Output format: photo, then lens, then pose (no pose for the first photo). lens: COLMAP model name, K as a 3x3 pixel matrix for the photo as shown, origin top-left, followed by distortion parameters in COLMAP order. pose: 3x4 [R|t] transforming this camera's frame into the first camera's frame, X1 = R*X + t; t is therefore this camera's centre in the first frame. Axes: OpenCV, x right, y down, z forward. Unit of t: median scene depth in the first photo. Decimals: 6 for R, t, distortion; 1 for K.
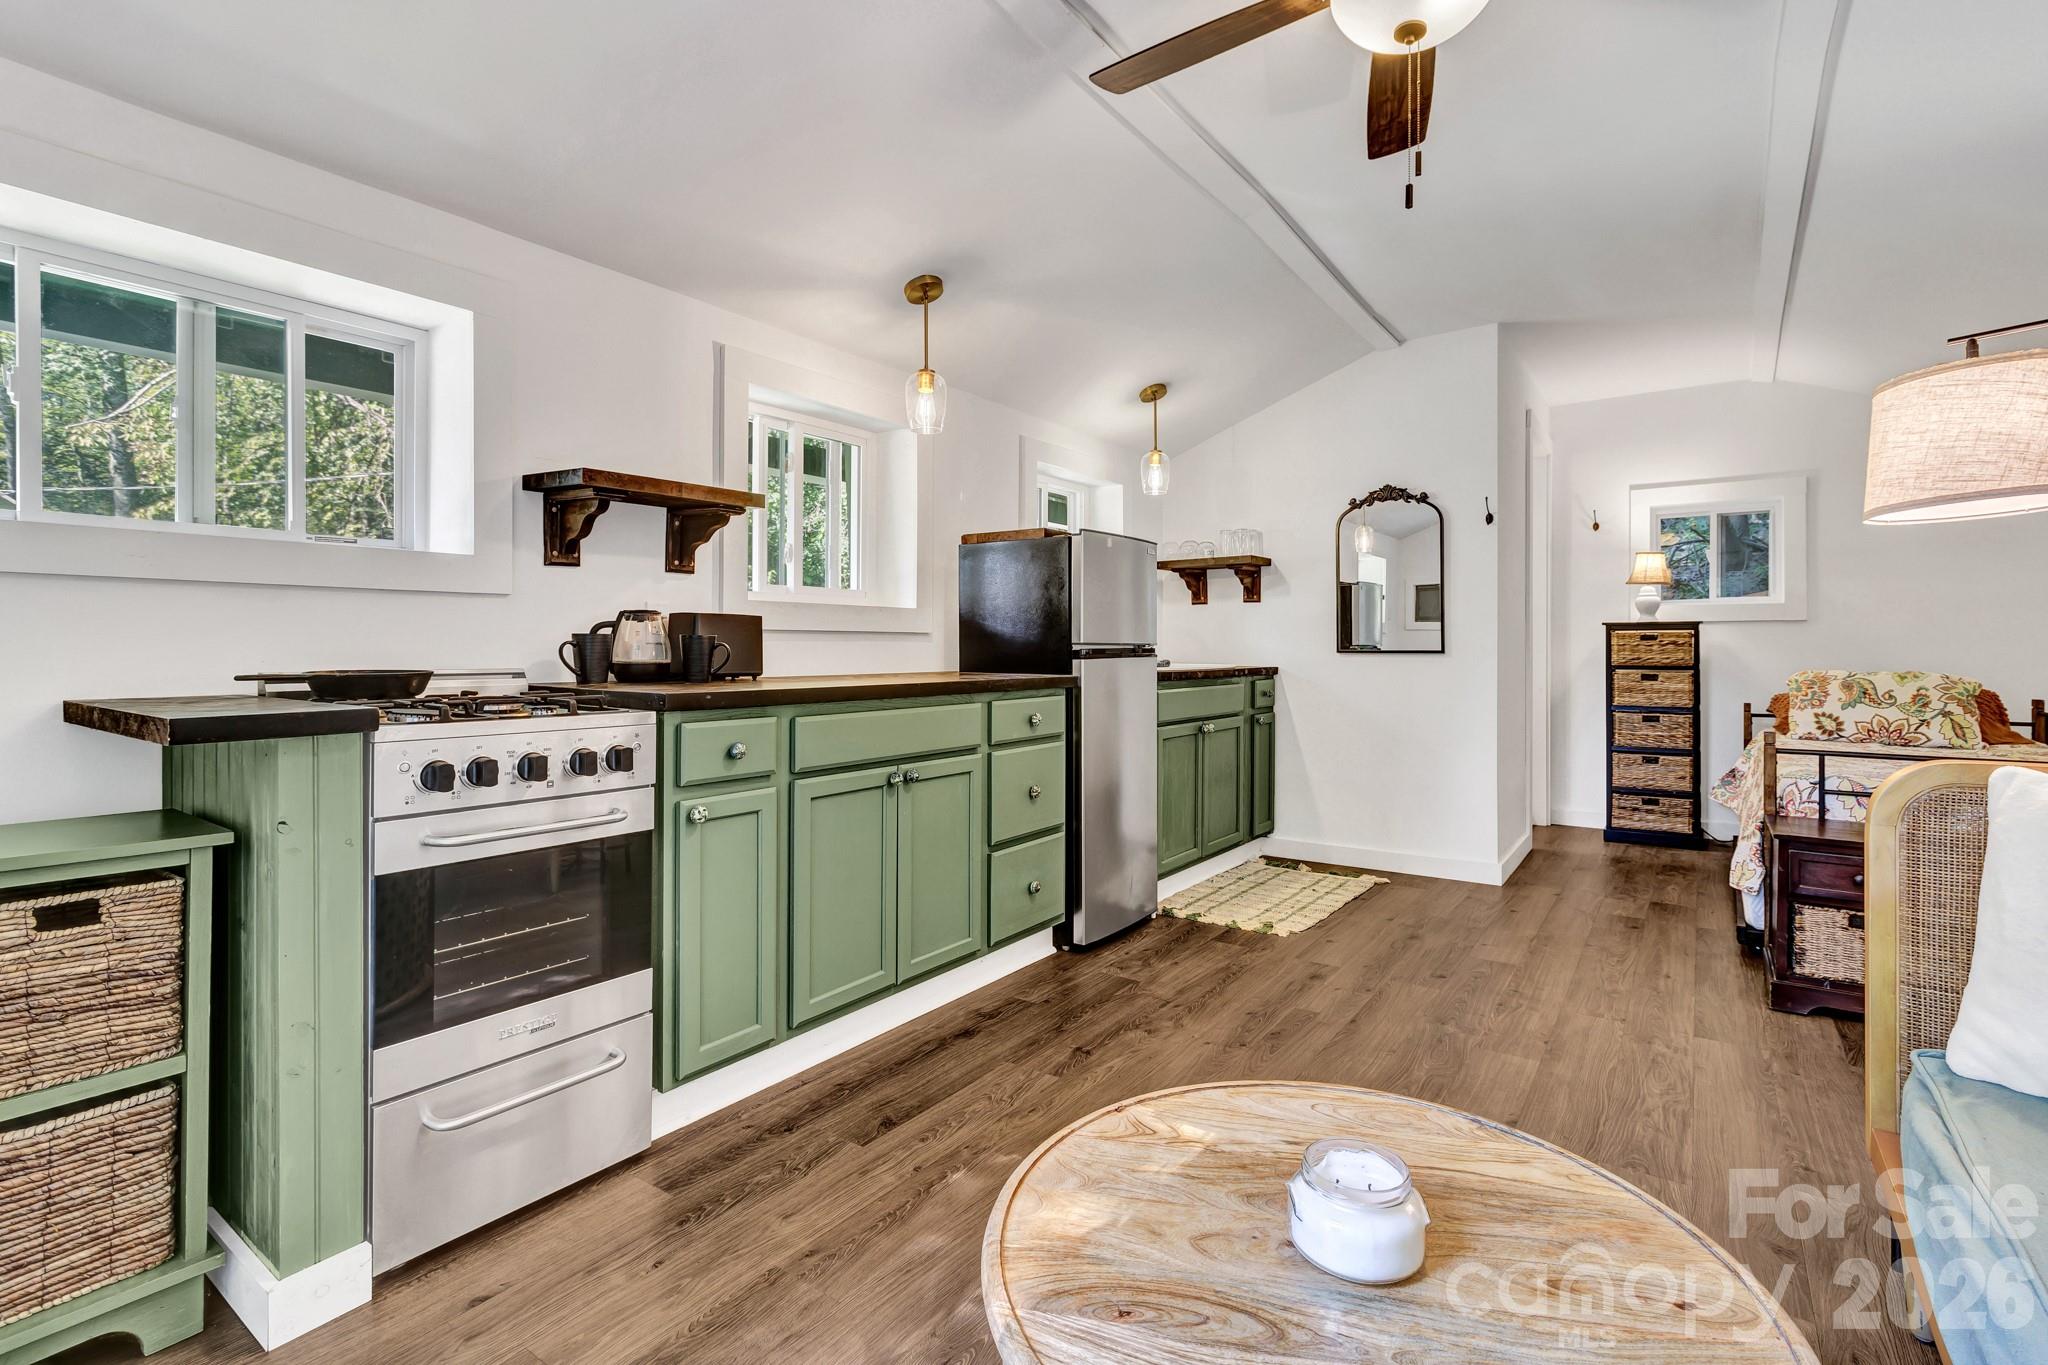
lens RADIAL K [[952.3, 0, 1030.1], [0, 952.3, 651.4], [0, 0, 1]] dist [0.002561, 0.001228]
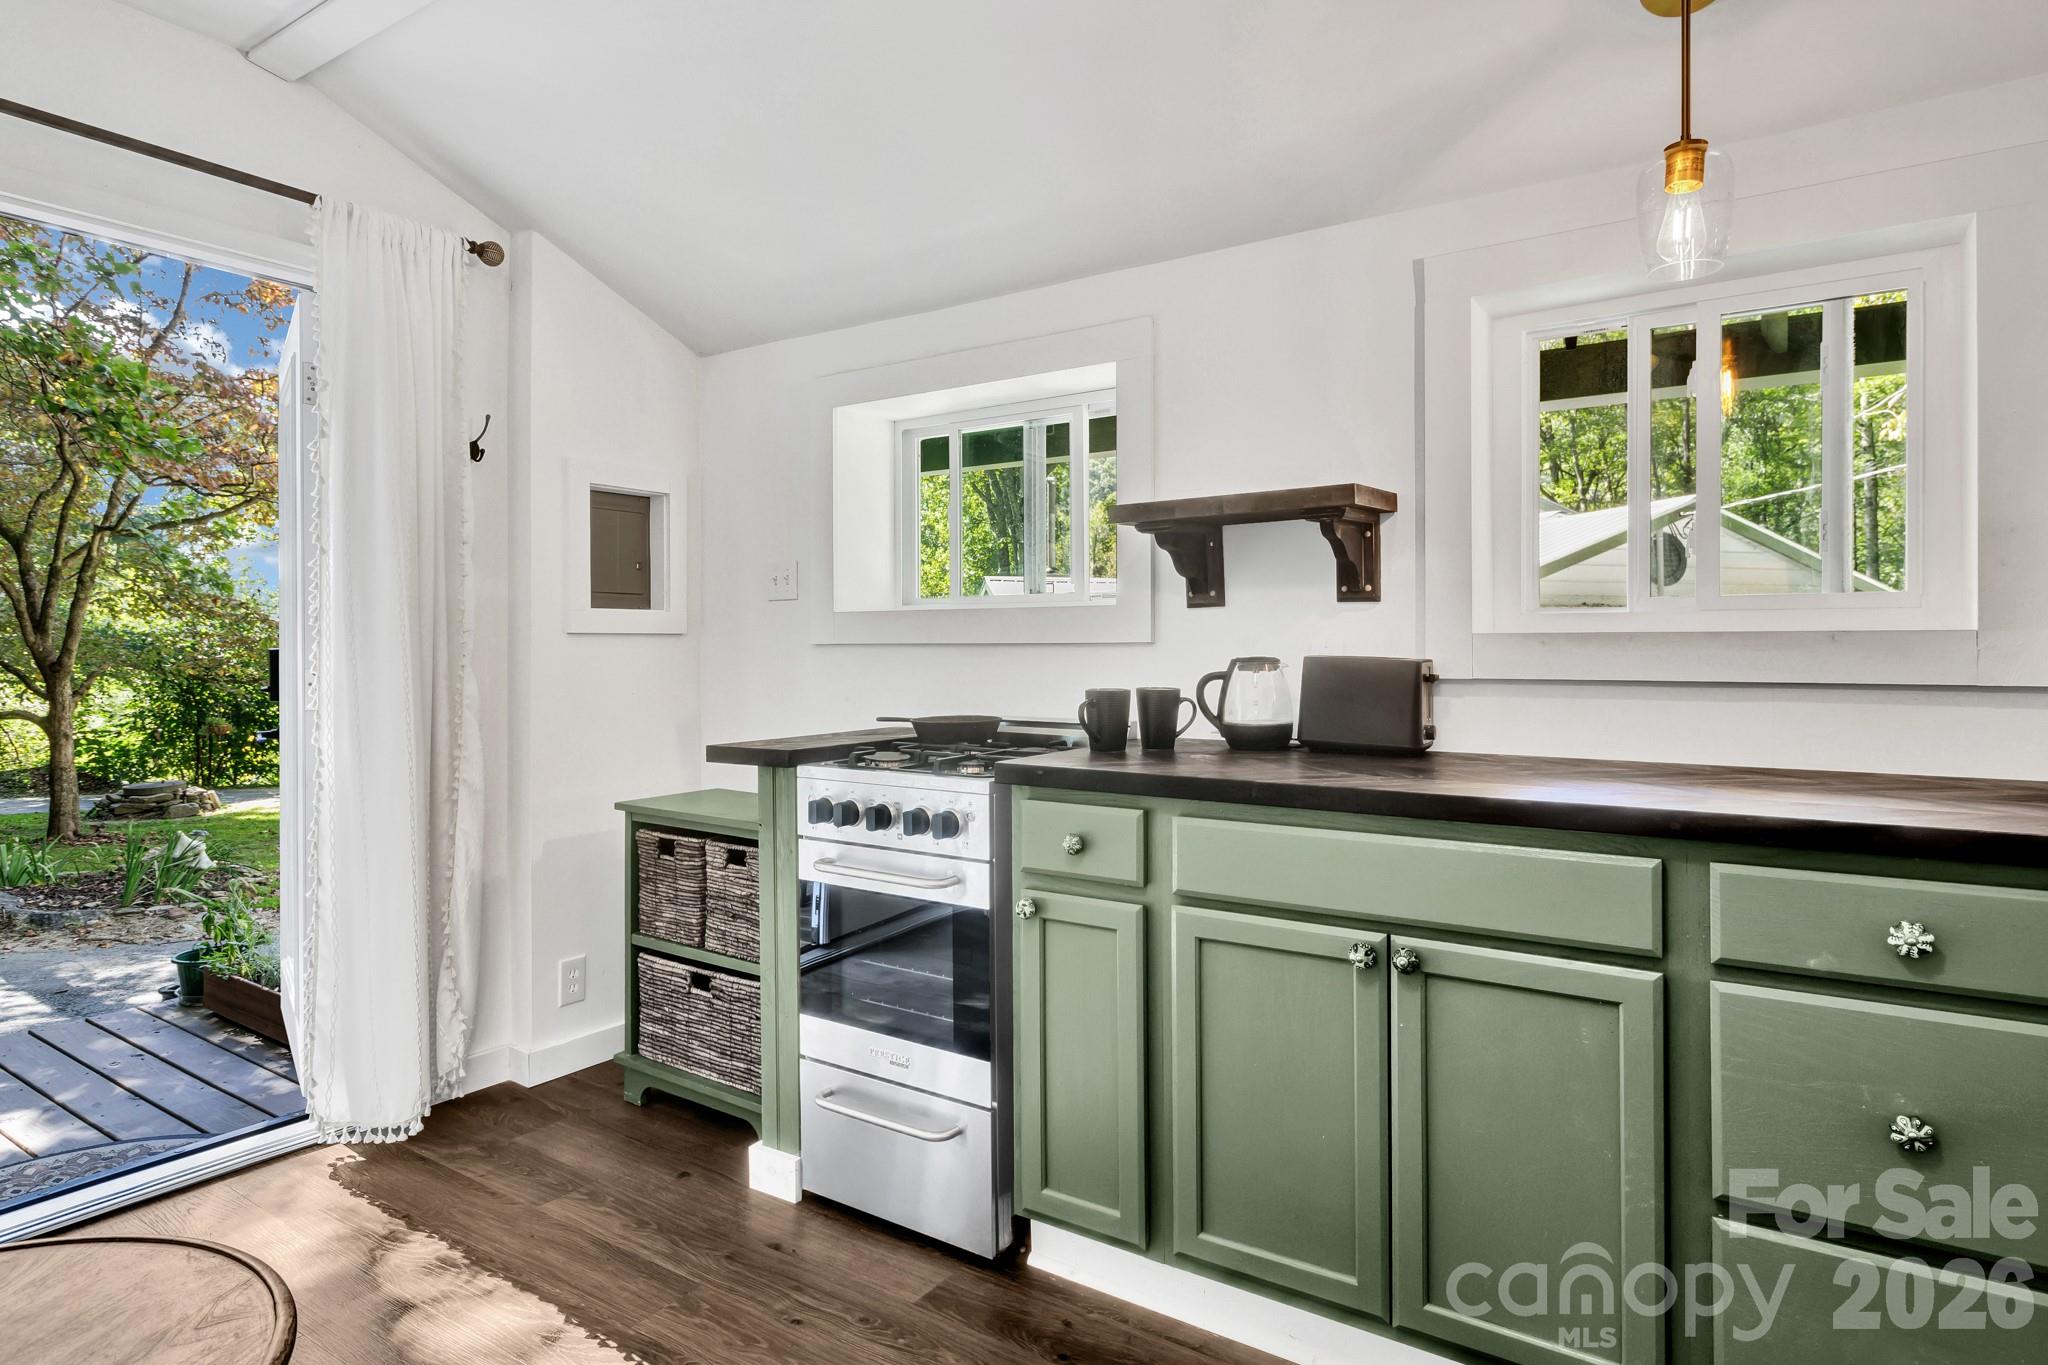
lens RADIAL K [[1123.1, 0, 1032.7], [0, 1123.1, 646.1], [0, 0, 1]] dist [0.004722, 0.000842]
pose [[0.029880, -0.004842, -0.999542, 0.429627], [-0.003815, 0.999980, -0.004958, -0.038168], [0.999546, 0.003962, 0.029861, 0.637088]]
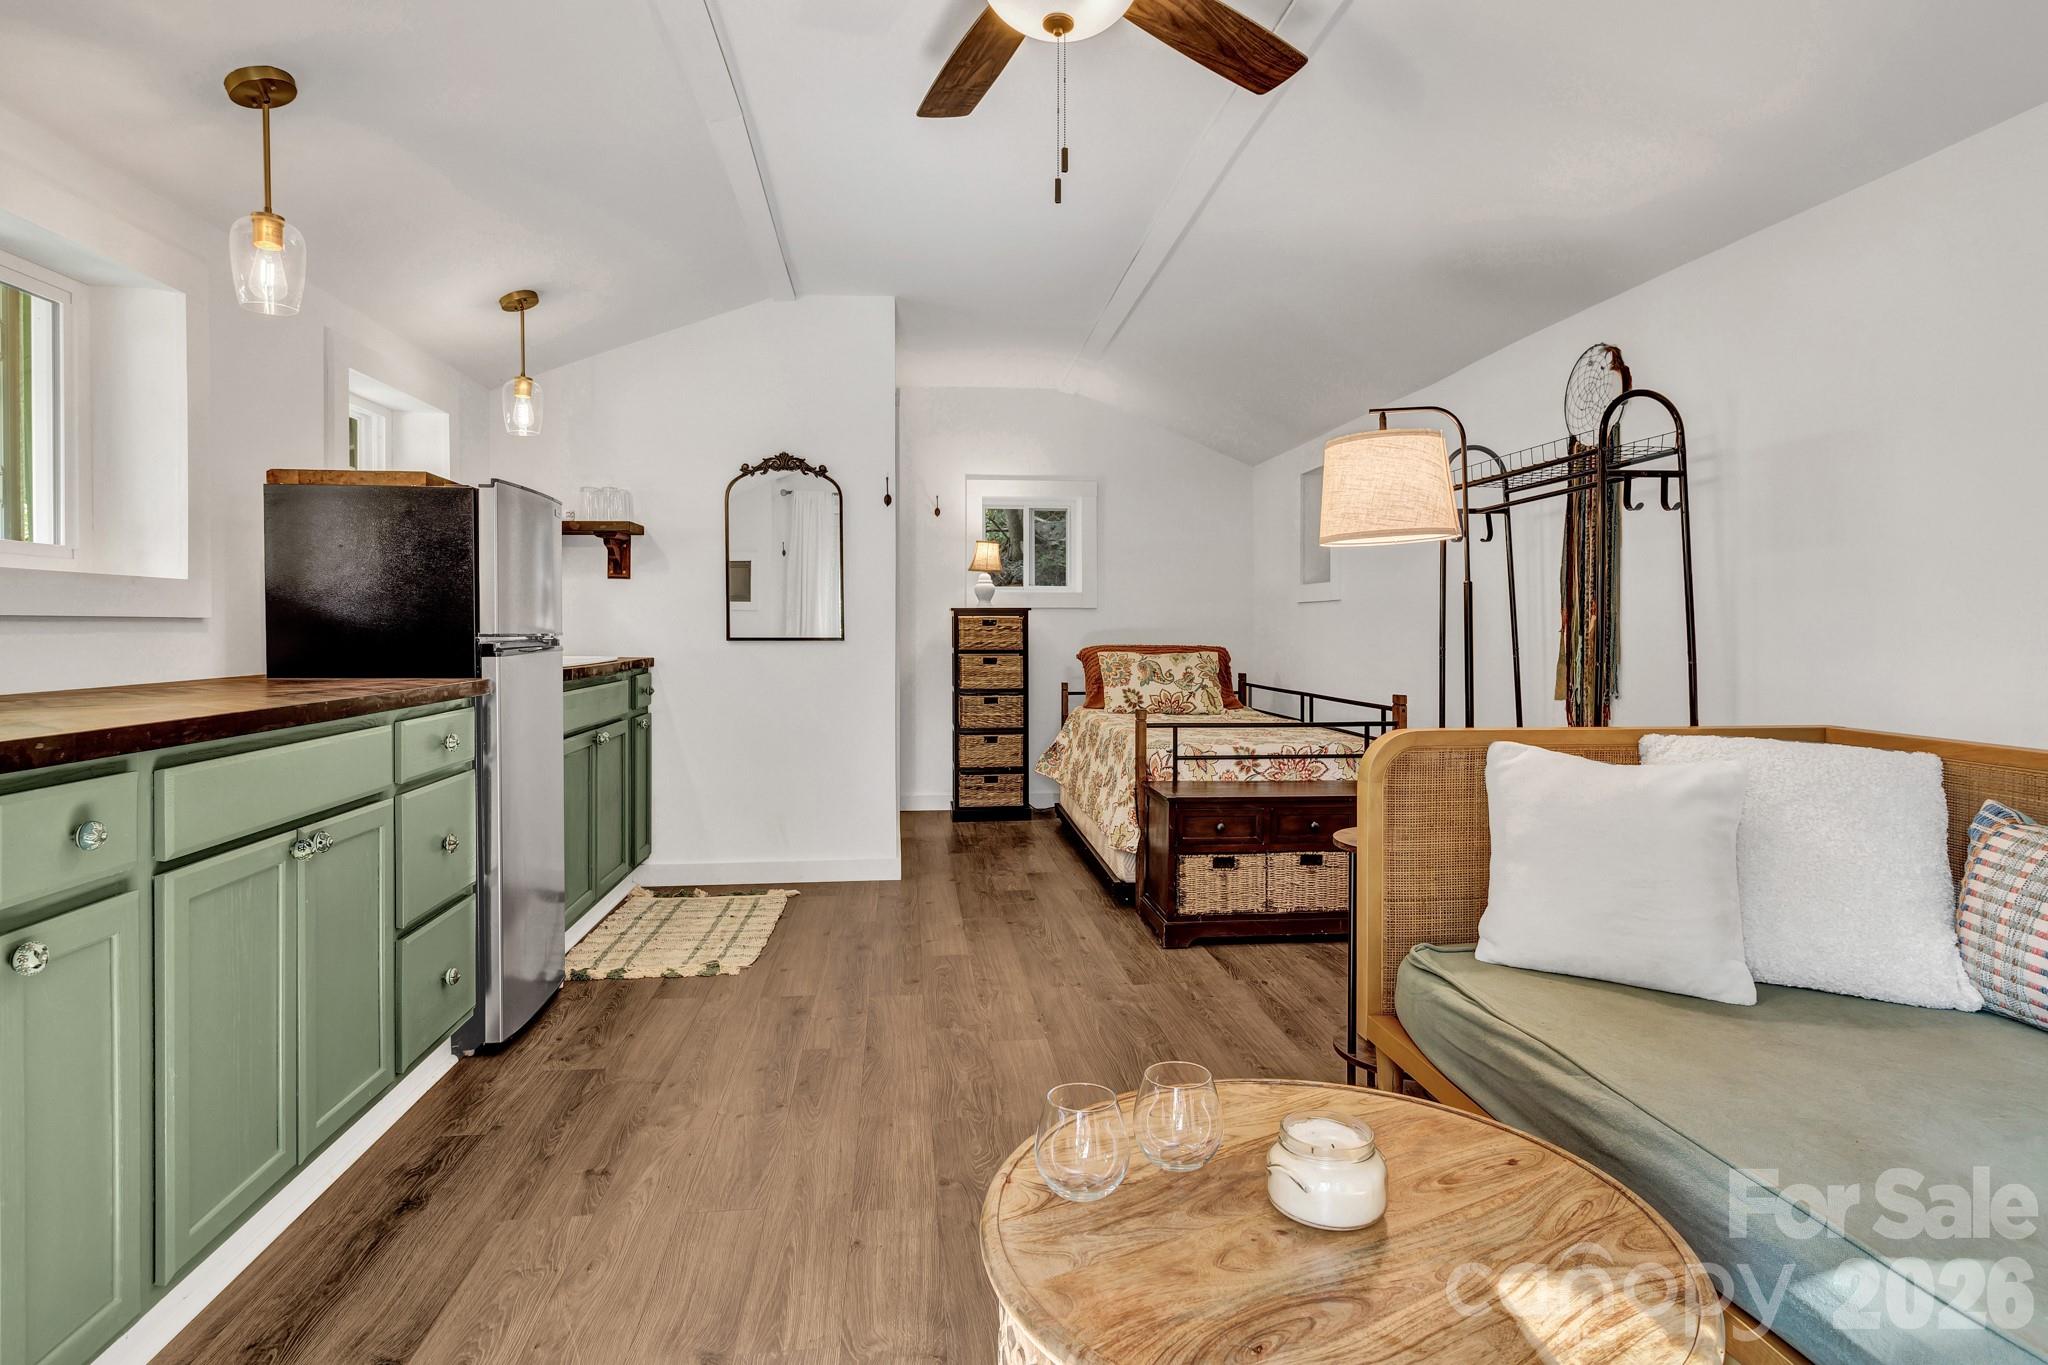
lens RADIAL K [[1123.1, 0, 1032.7], [0, 1123.1, 646.1], [0, 0, 1]] dist [0.004722, 0.000842]
pose [[0.746796, -0.010951, 0.664963, -0.226608], [0.001136, 0.999884, 0.015191, -0.013112], [-0.665052, -0.010590, 0.746722, 0.080027]]
